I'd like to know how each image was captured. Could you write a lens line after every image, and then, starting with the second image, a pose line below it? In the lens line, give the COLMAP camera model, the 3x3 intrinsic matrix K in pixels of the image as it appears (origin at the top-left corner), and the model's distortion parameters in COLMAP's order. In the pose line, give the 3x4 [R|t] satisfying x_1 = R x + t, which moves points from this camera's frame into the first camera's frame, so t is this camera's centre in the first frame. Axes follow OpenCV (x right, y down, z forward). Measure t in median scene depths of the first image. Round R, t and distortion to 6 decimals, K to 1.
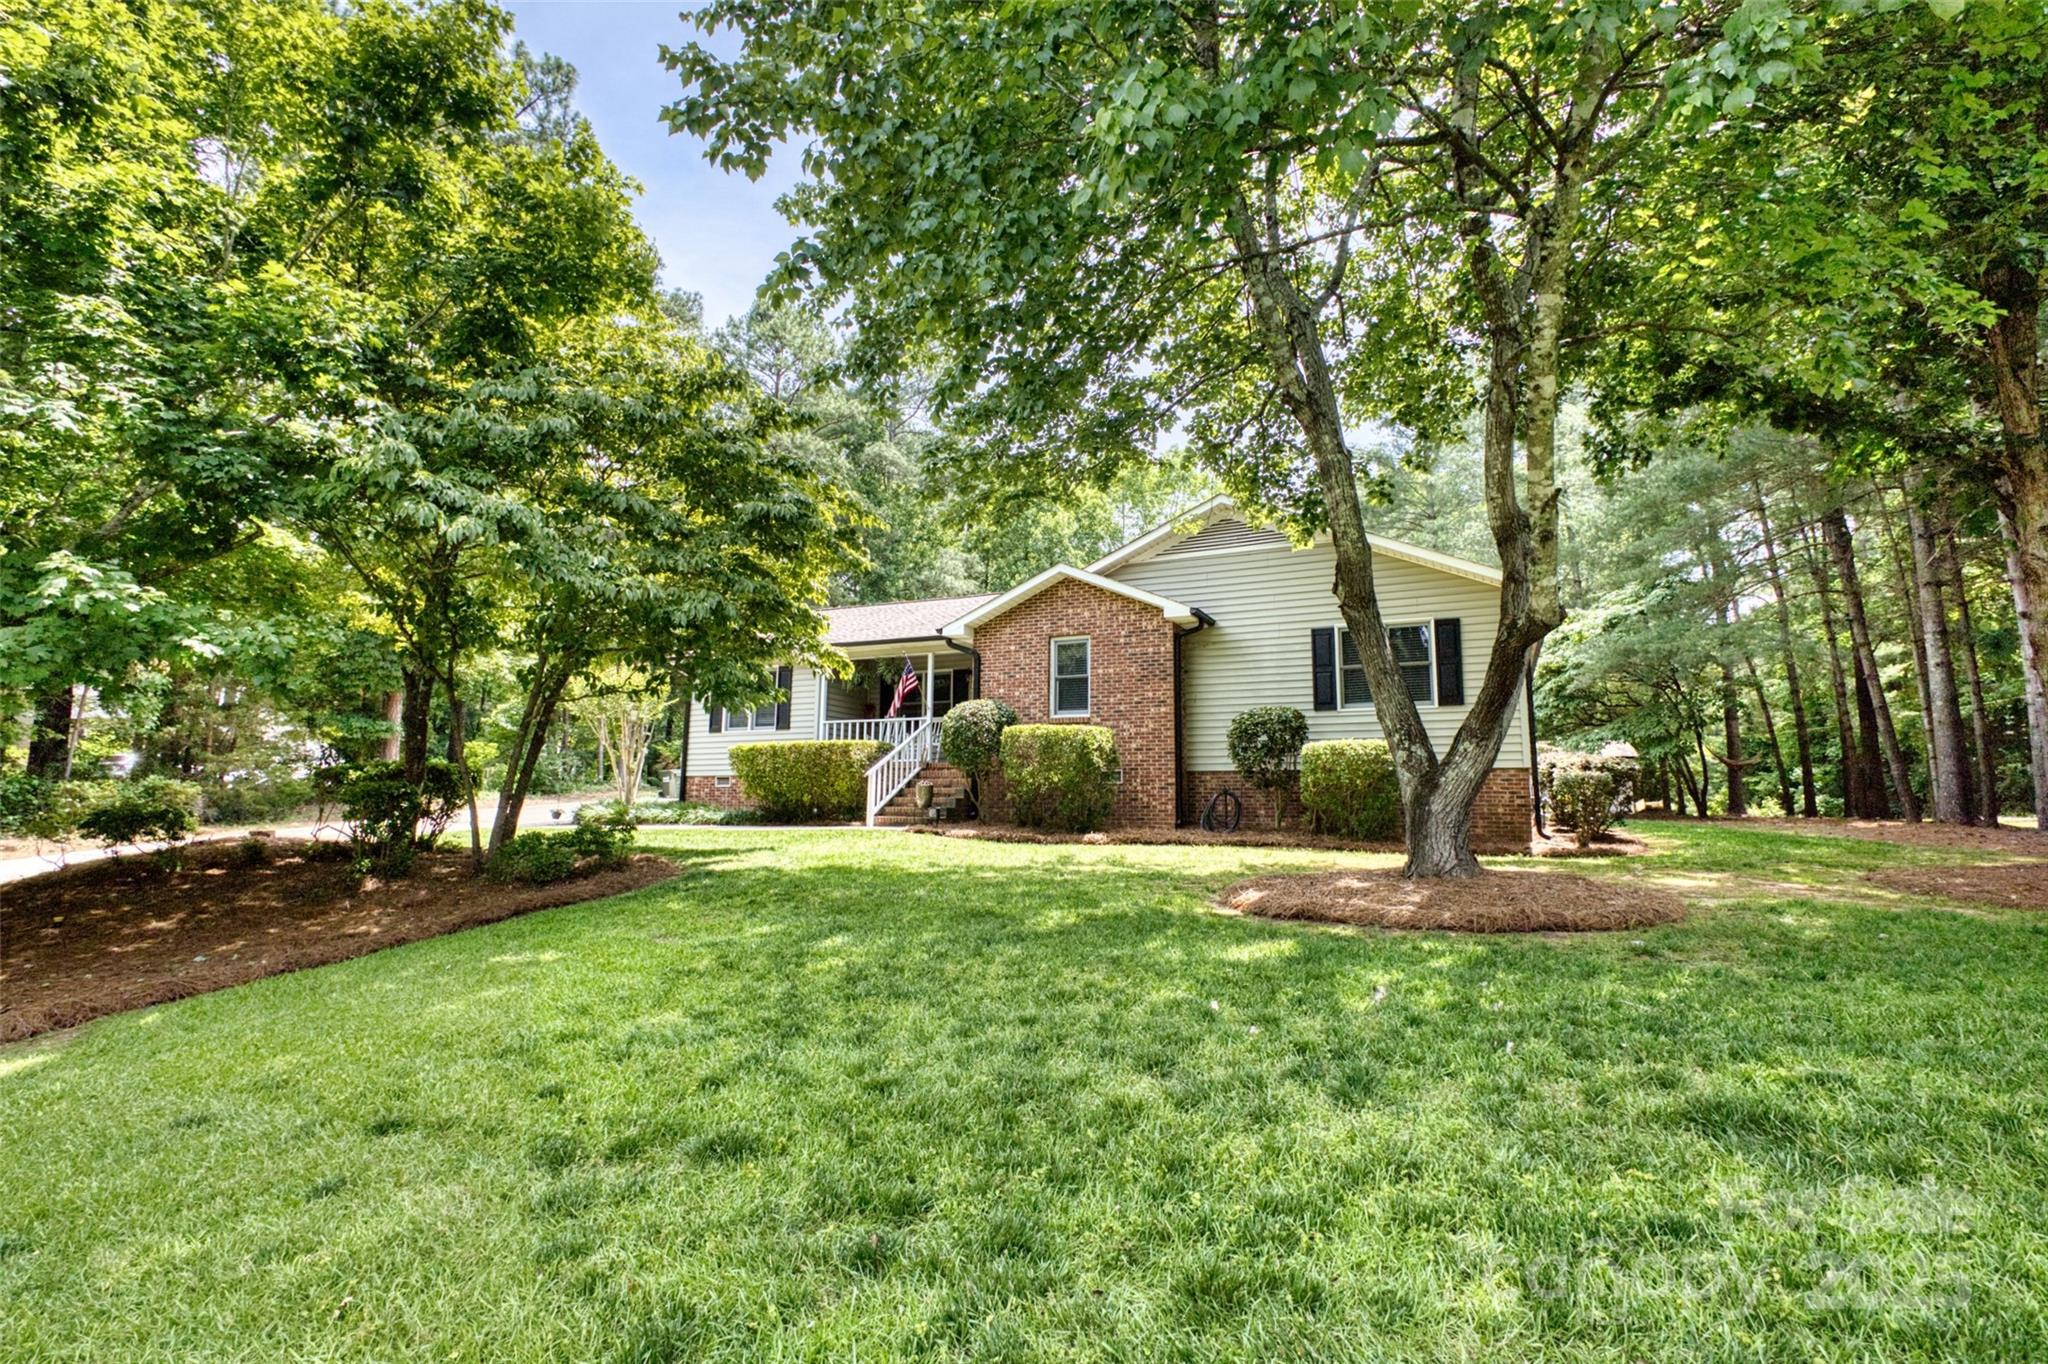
lens RADIAL K [[939.8, 0, 1027.0], [0, 939.8, 693.0], [0, 0, 1]] dist [-0.002126, 0.003117]
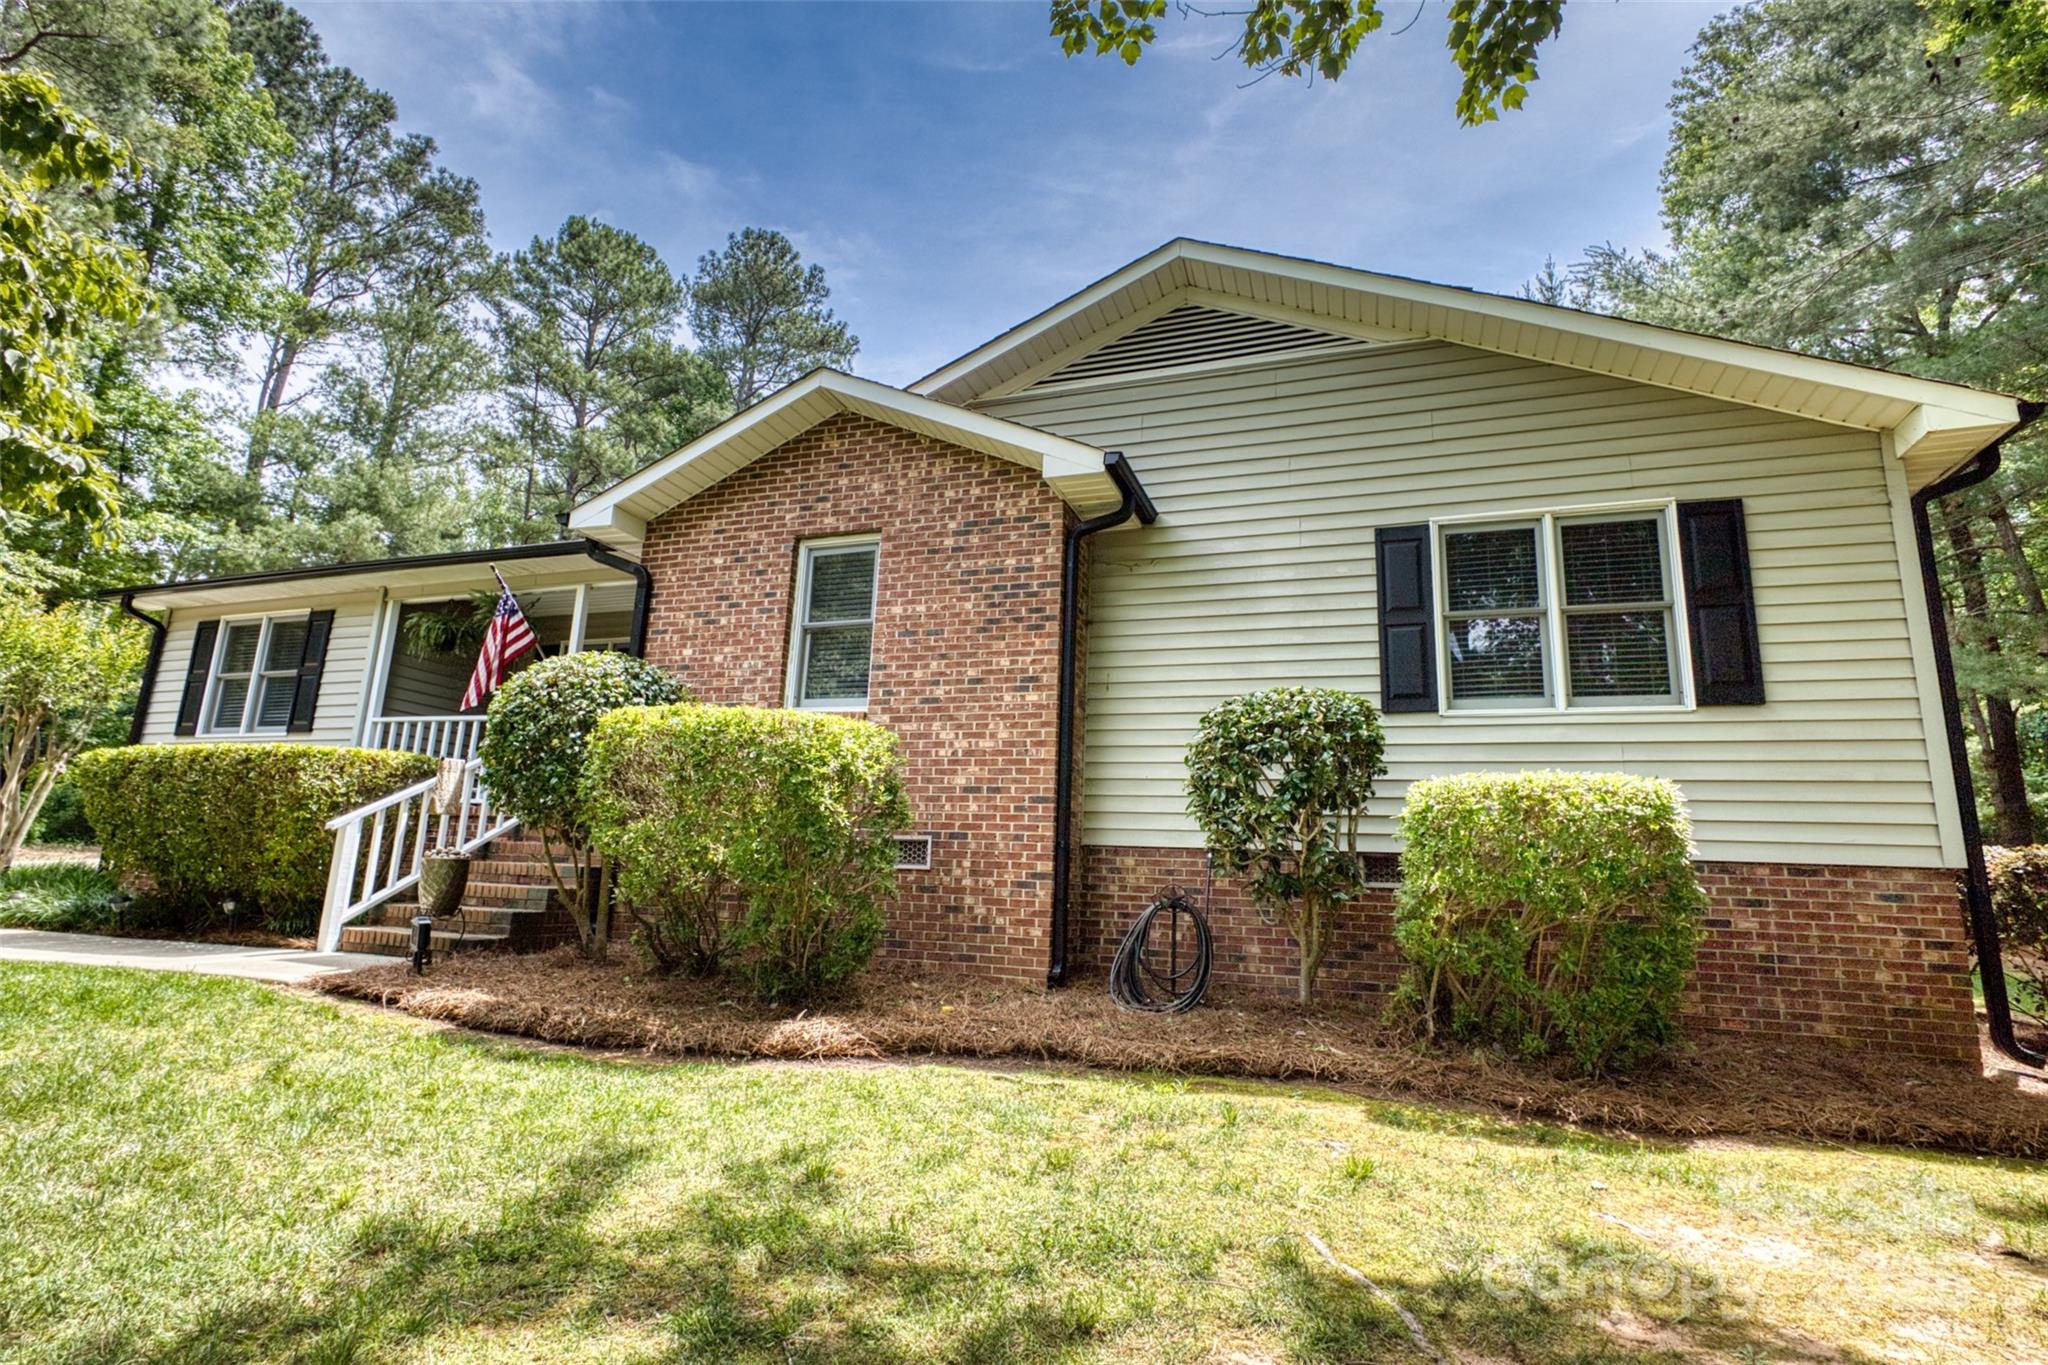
lens RADIAL K [[939.8, 0, 1029.7], [0, 939.8, 680.2], [0, 0, 1]] dist [-0.002126, 0.003117]
pose [[0.993525, 0.052500, 0.100756, 0.101209], [-0.044126, 0.995521, -0.083616, 0.045712], [-0.104694, 0.078629, 0.991391, 0.581560]]
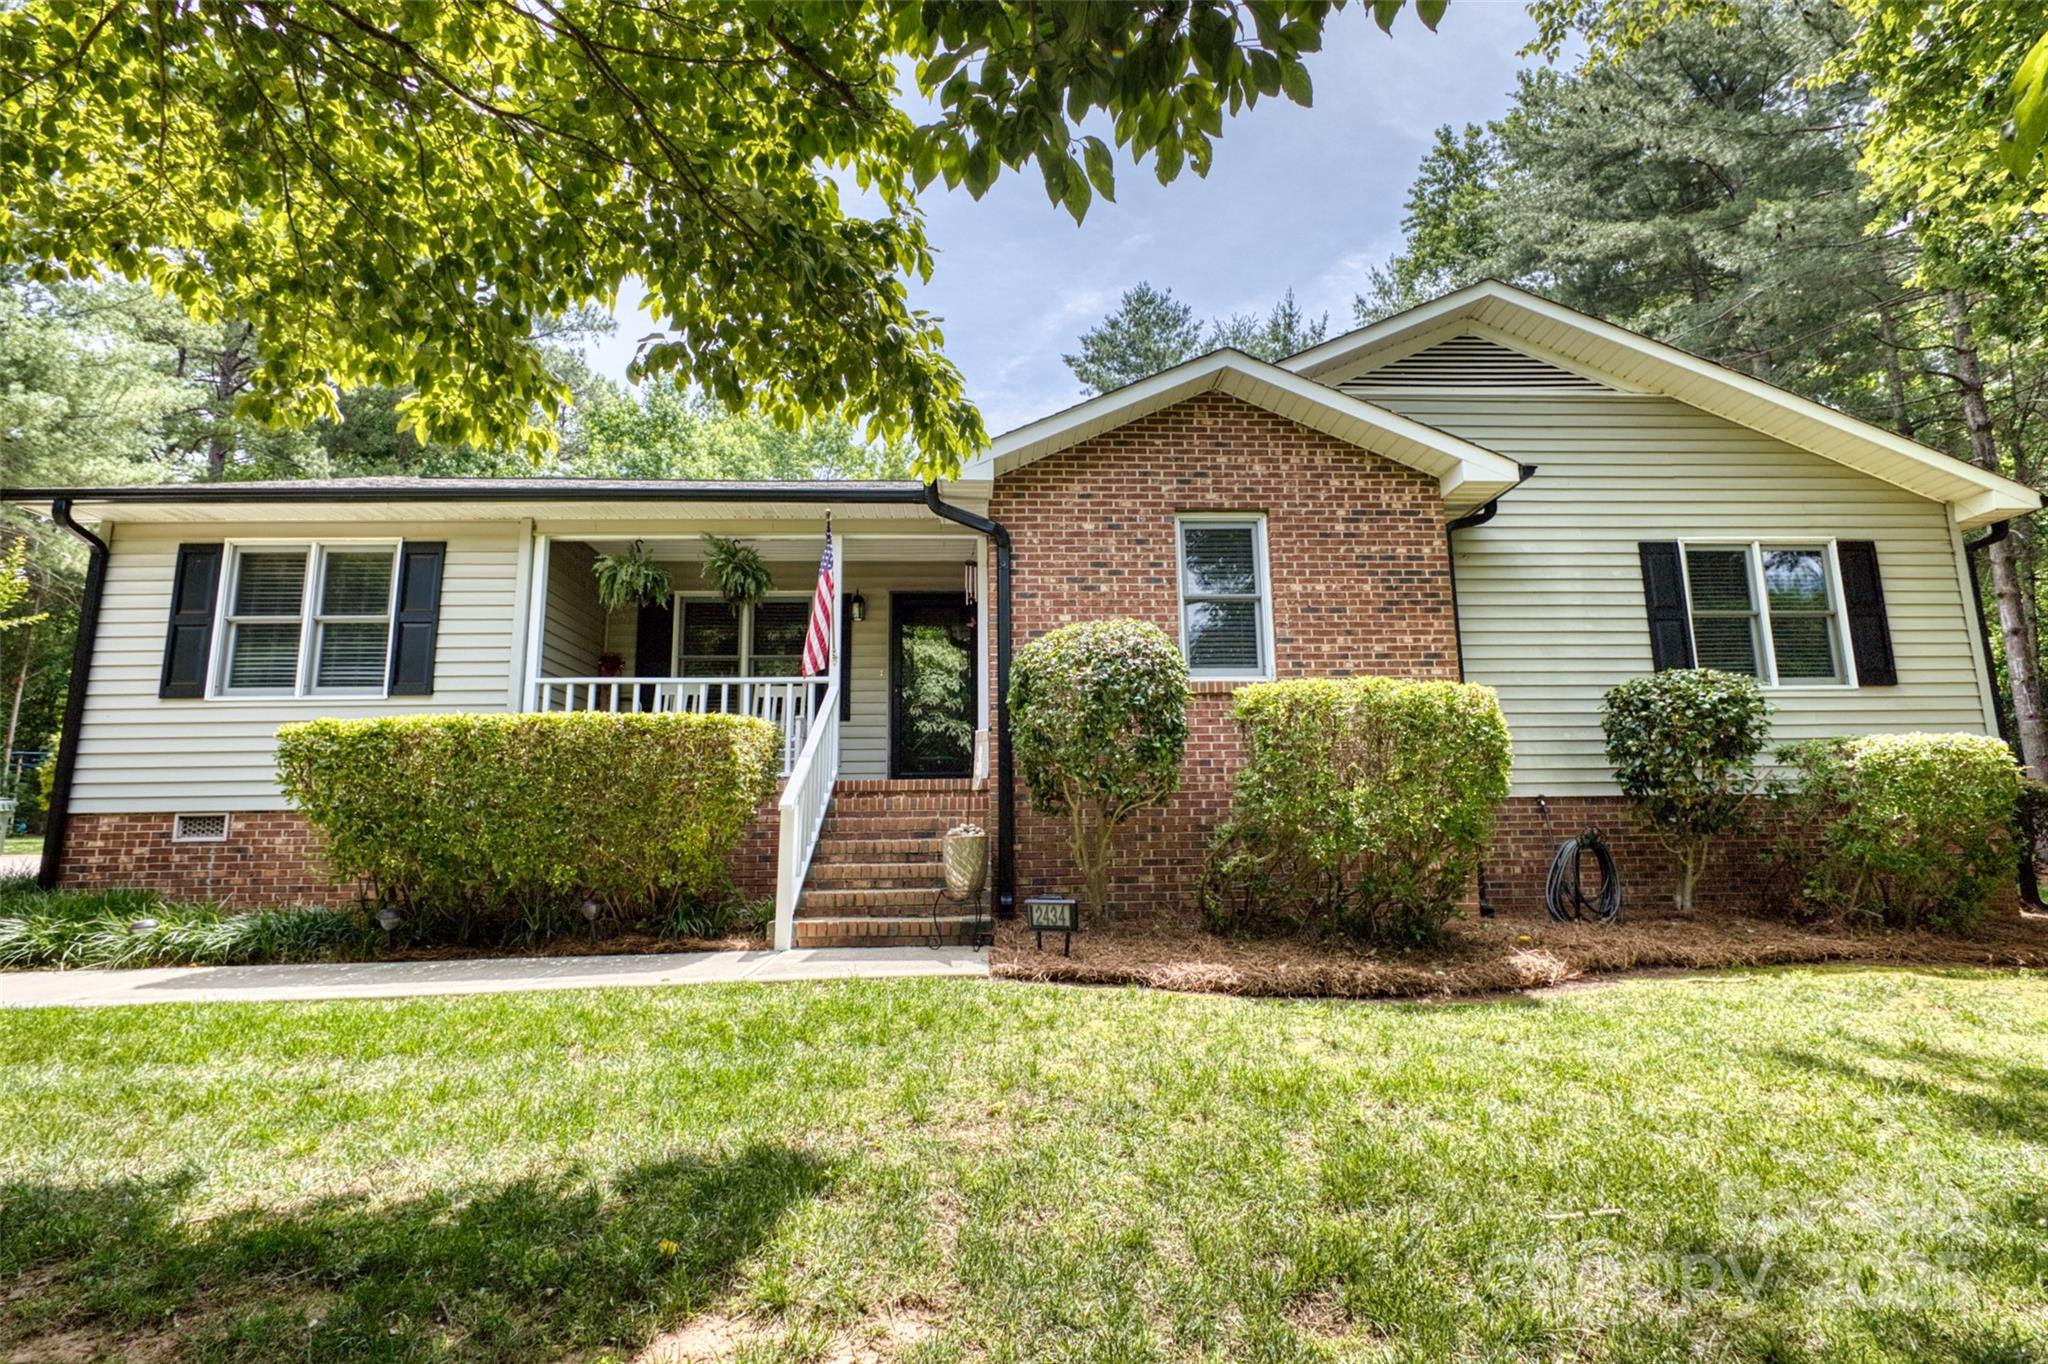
lens RADIAL K [[939.8, 0, 979.4], [0, 939.8, 677.8], [0, 0, 1]] dist [-0.002126, 0.003117]
pose [[0.887486, 0.059269, 0.457008, -0.290892], [-0.037137, 0.997668, -0.057268, 0.057977], [-0.459336, 0.033853, 0.887617, 0.680629]]
